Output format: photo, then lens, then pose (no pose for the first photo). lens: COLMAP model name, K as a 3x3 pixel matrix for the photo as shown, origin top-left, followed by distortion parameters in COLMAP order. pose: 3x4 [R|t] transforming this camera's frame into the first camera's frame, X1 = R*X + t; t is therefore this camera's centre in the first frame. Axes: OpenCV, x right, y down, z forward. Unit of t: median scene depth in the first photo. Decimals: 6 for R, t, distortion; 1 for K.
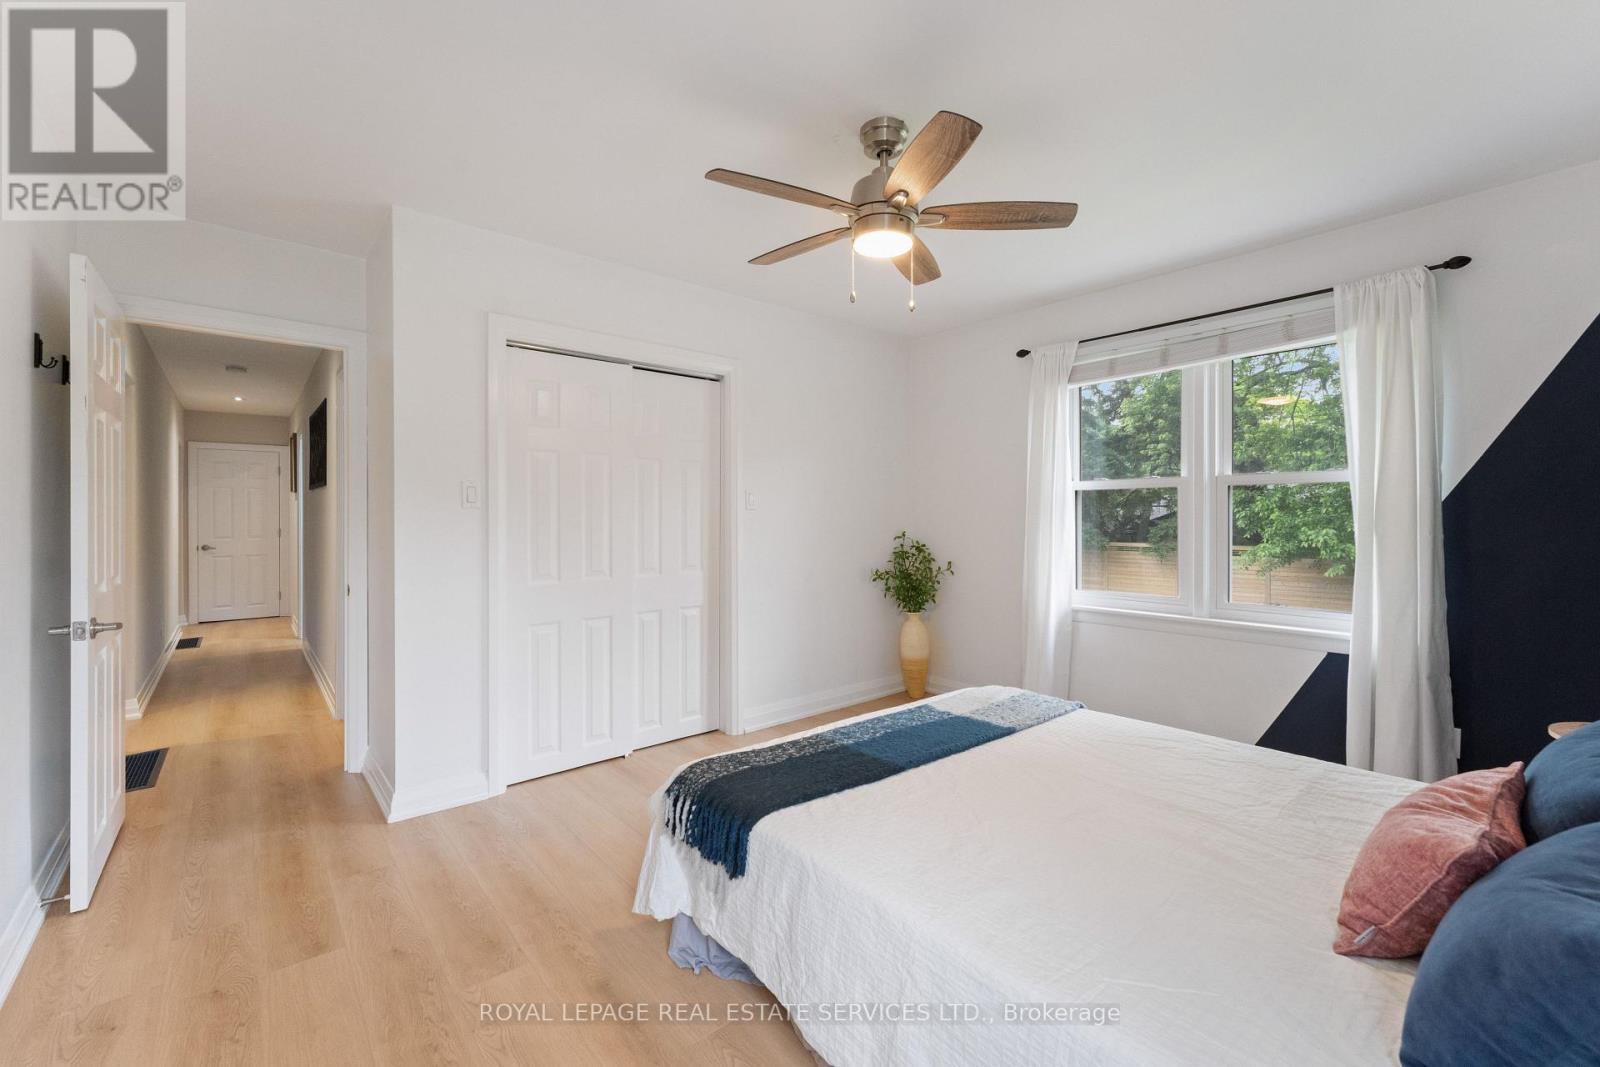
lens RADIAL K [[634.8, 0, 800.0], [0, 634.8, 533.5], [0, 0, 1]] dist [-0.000057, -0.000192]
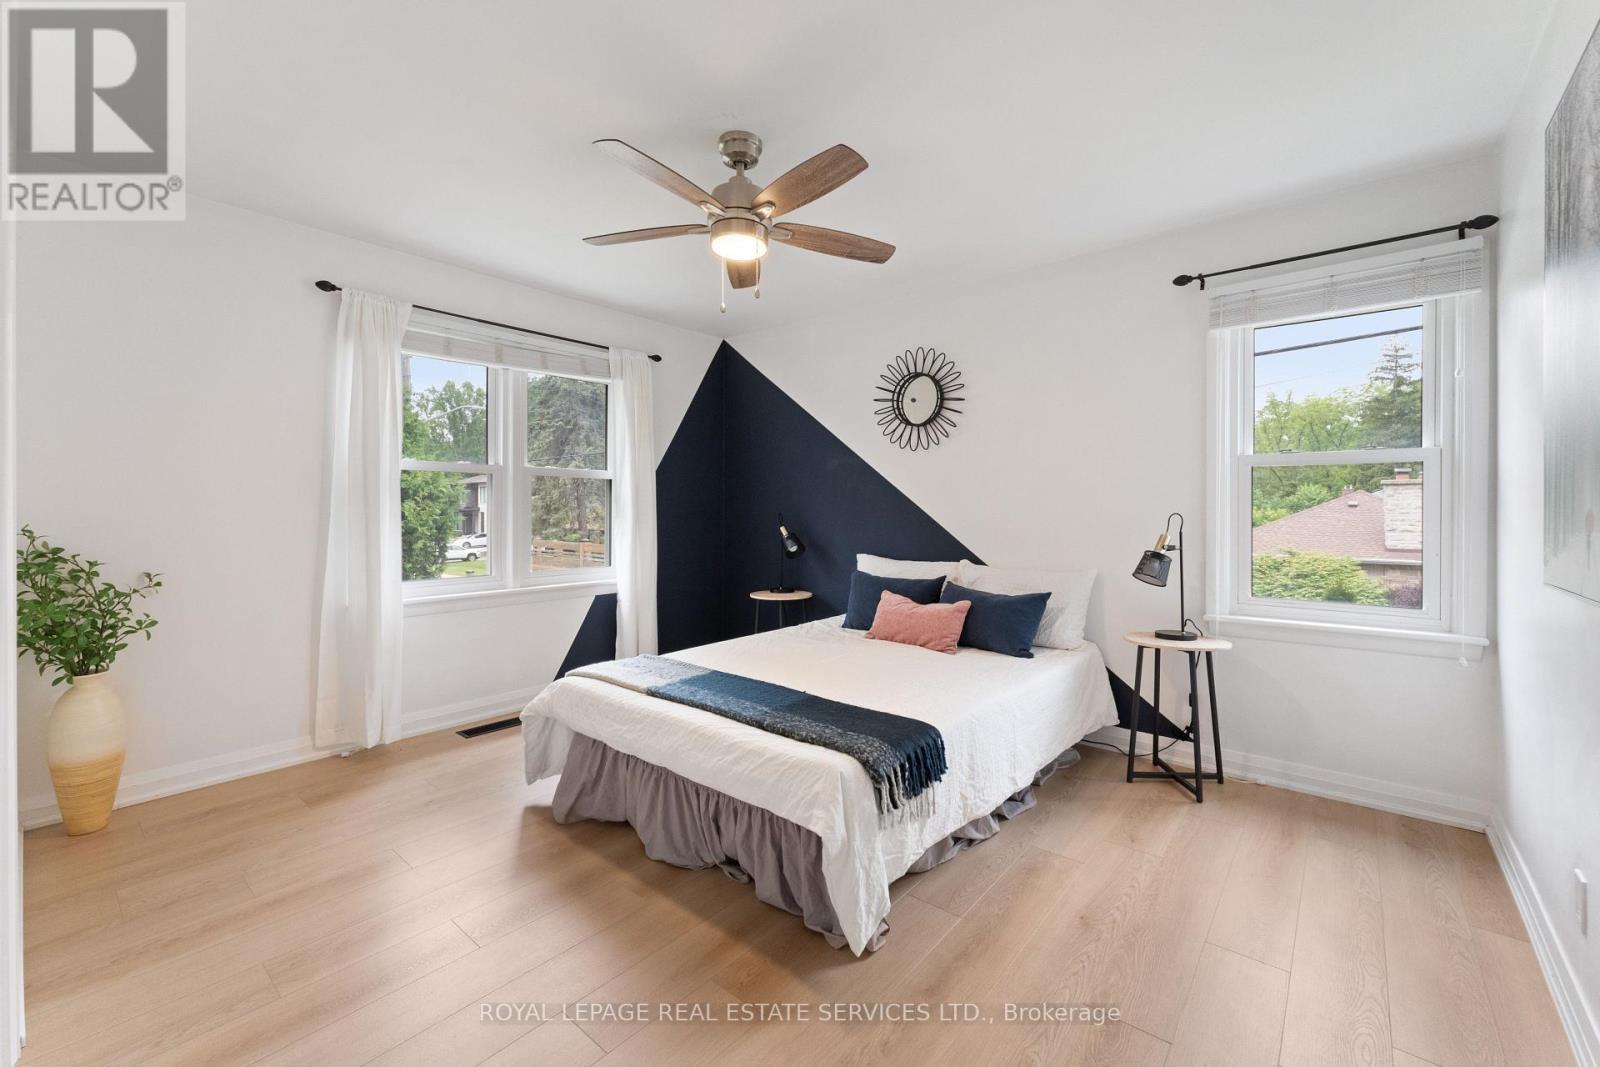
lens RADIAL K [[634.8, 0, 800.0], [0, 634.8, 533.5], [0, 0, 1]] dist [-0.000057, -0.000192]
pose [[-0.156597, -0.059444, 0.985872, -0.719826], [0.012537, 0.997987, 0.062166, -0.034780], [-0.987583, 0.022094, -0.155536, 0.777981]]
